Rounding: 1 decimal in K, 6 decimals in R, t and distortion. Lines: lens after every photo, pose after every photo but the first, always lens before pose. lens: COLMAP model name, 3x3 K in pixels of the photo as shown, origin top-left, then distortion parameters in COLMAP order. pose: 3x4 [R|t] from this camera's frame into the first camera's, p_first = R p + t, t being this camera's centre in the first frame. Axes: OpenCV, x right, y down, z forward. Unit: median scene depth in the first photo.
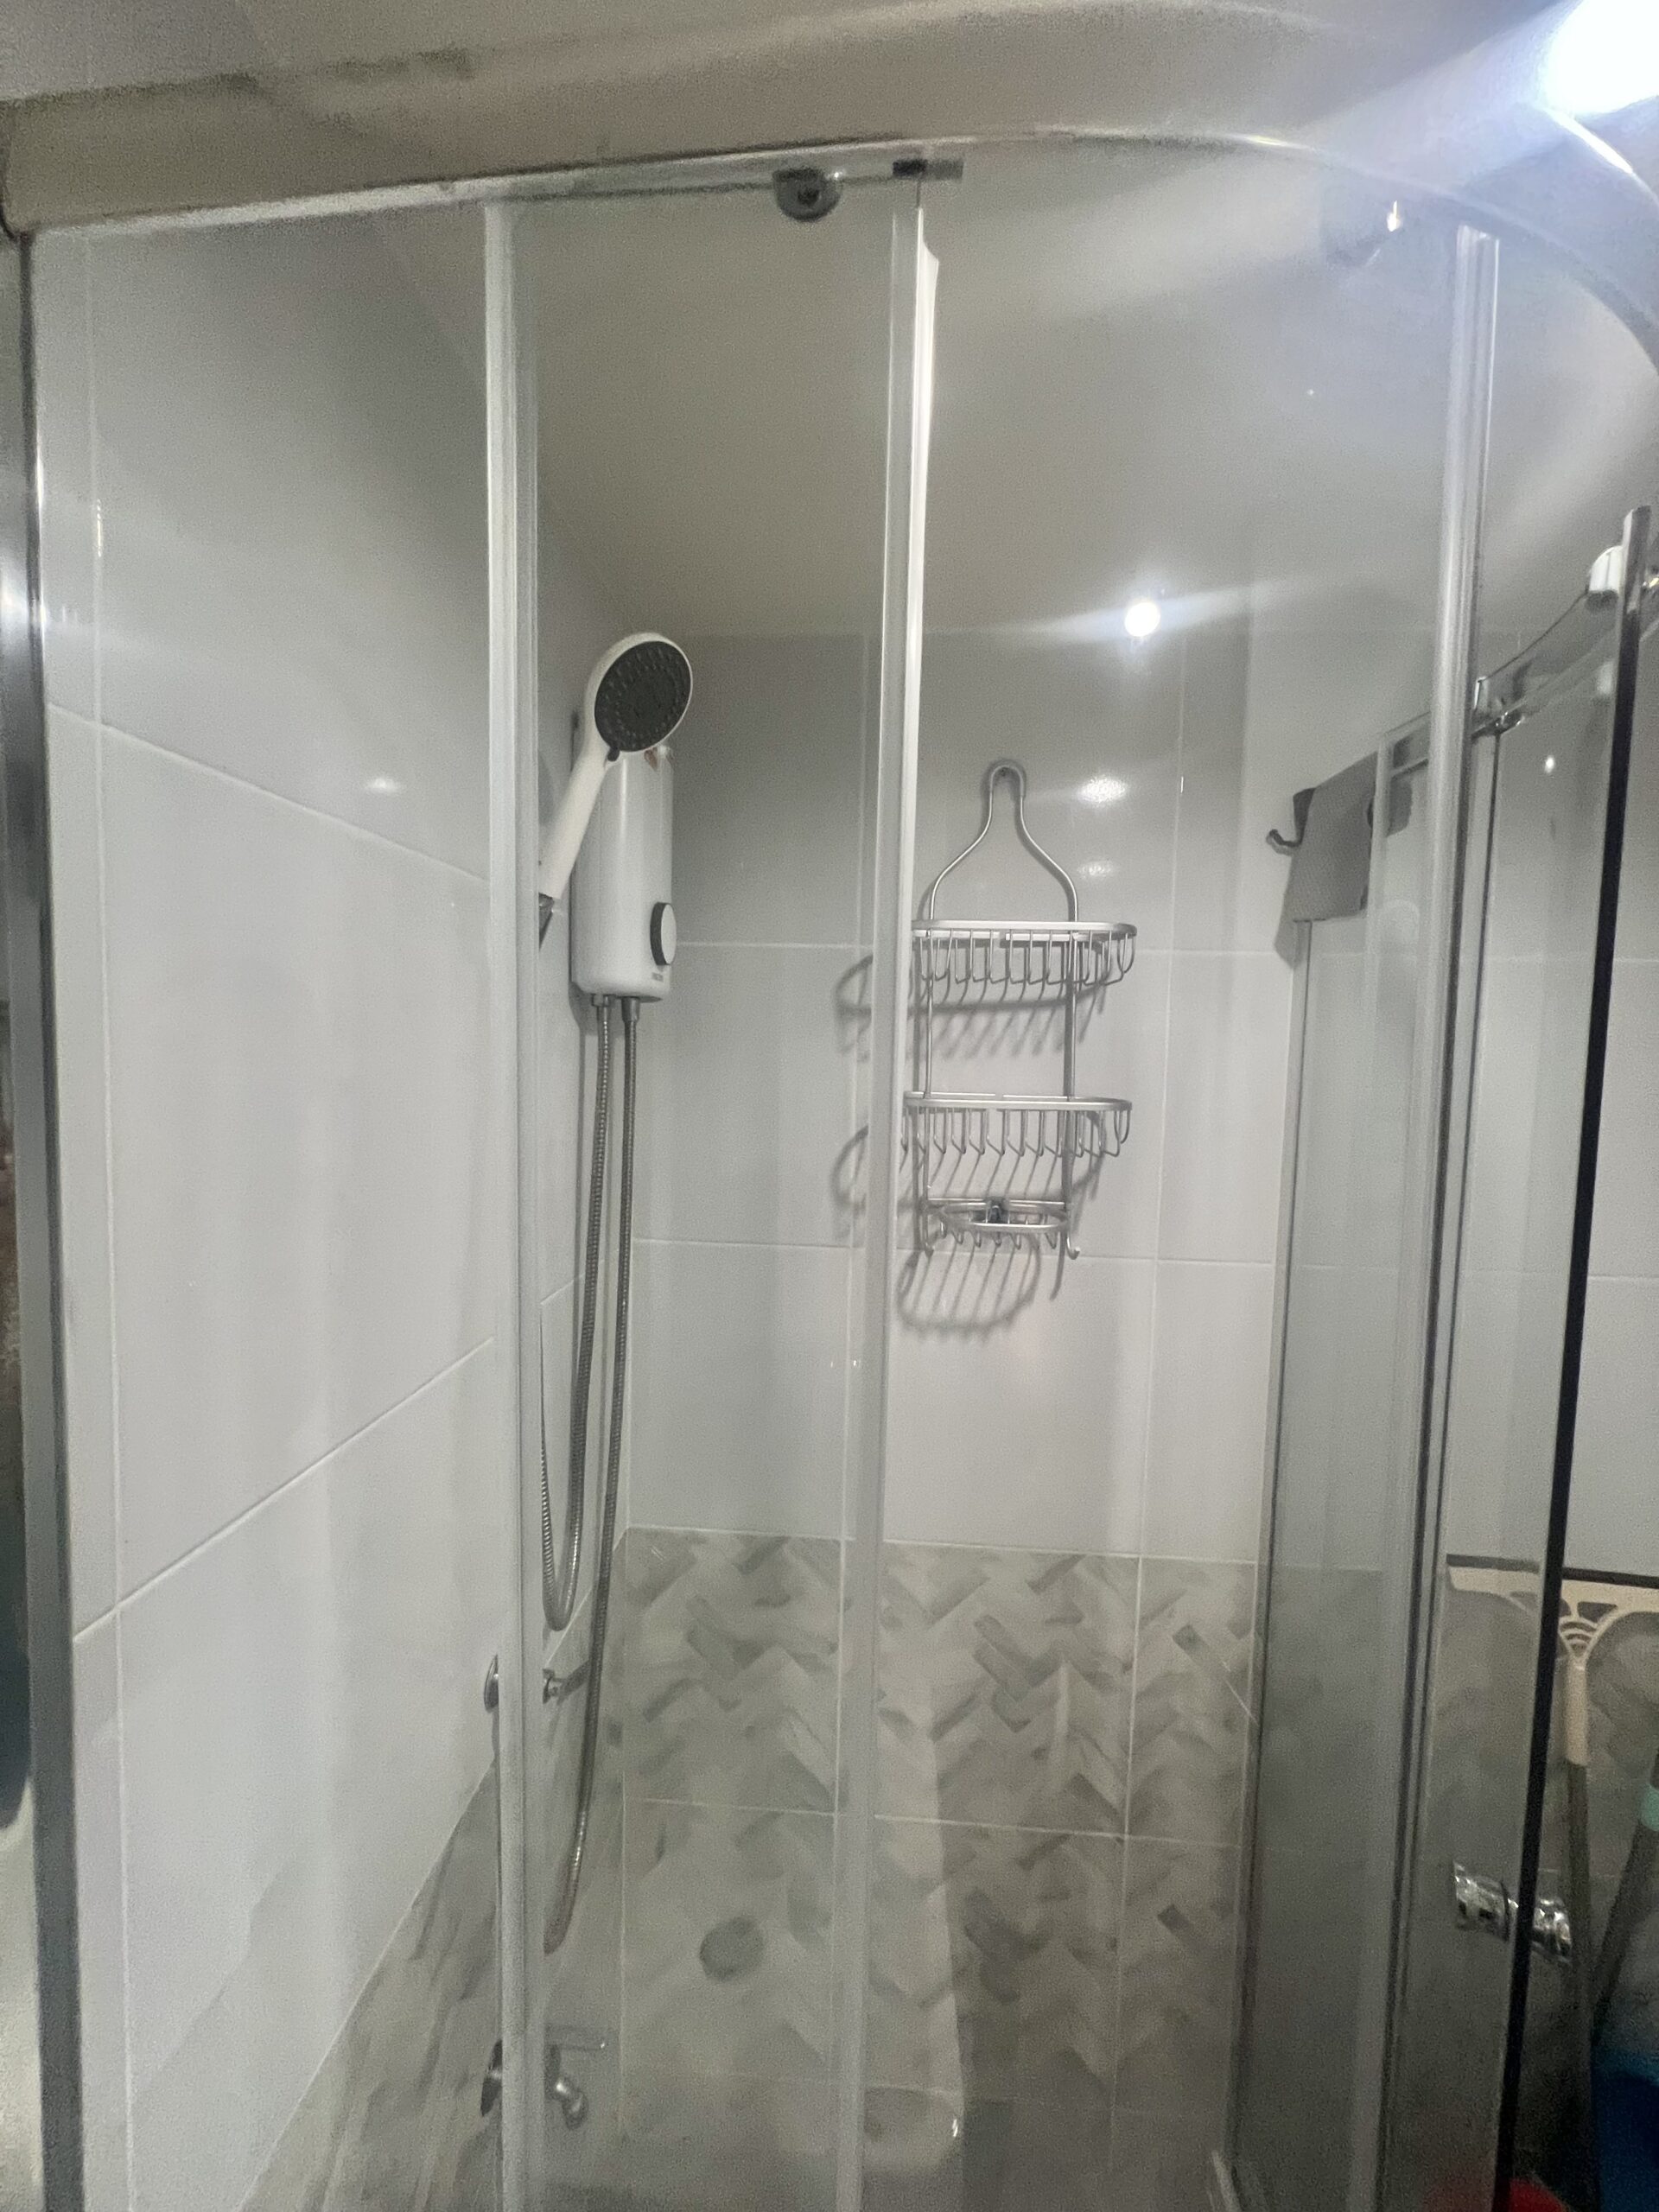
lens RADIAL K [[889.2, 0, 825.3], [0, 889.2, 1109.5], [0, 0, 1]] dist [-0.005824, 0.001951]
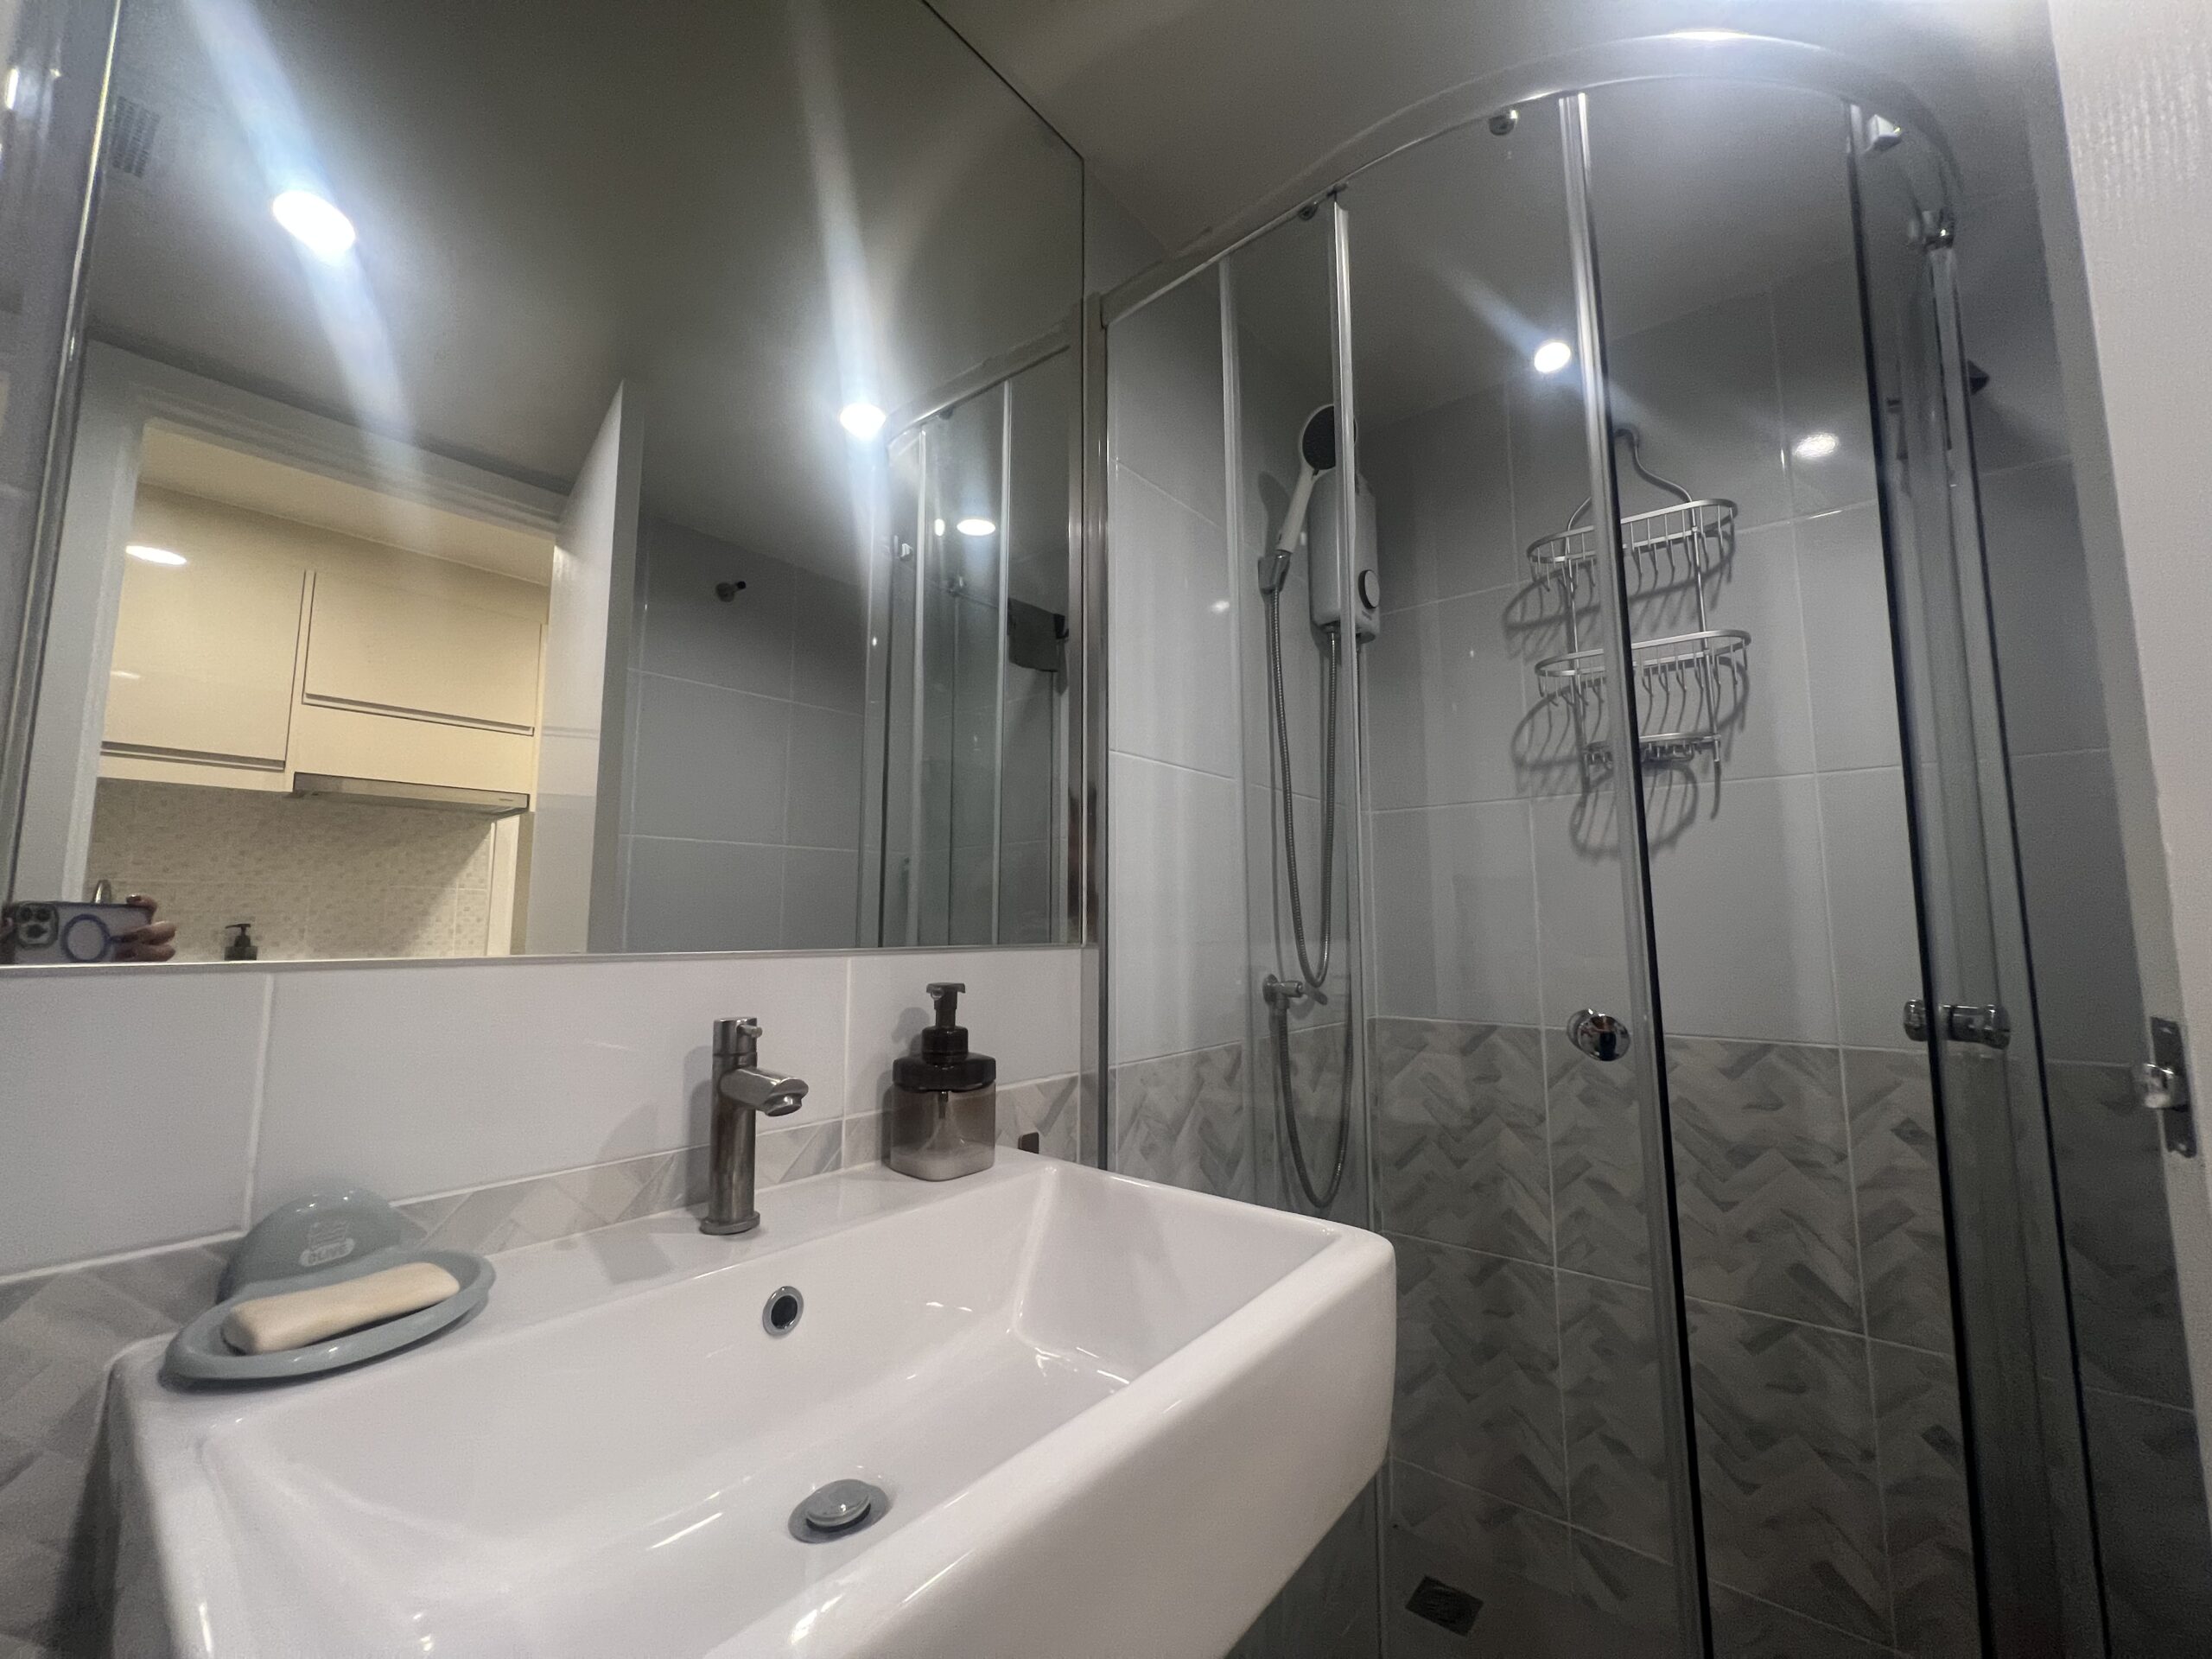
lens RADIAL K [[889.4, 0, 1111.5], [0, 889.4, 835.2], [0, 0, 1]] dist [-0.006219, 0.001106]
pose [[0.822765, -0.089119, -0.561352, 0.252196], [-0.012512, 0.984552, -0.174644, 0.446189], [0.568244, 0.150714, 0.808940, -0.422418]]
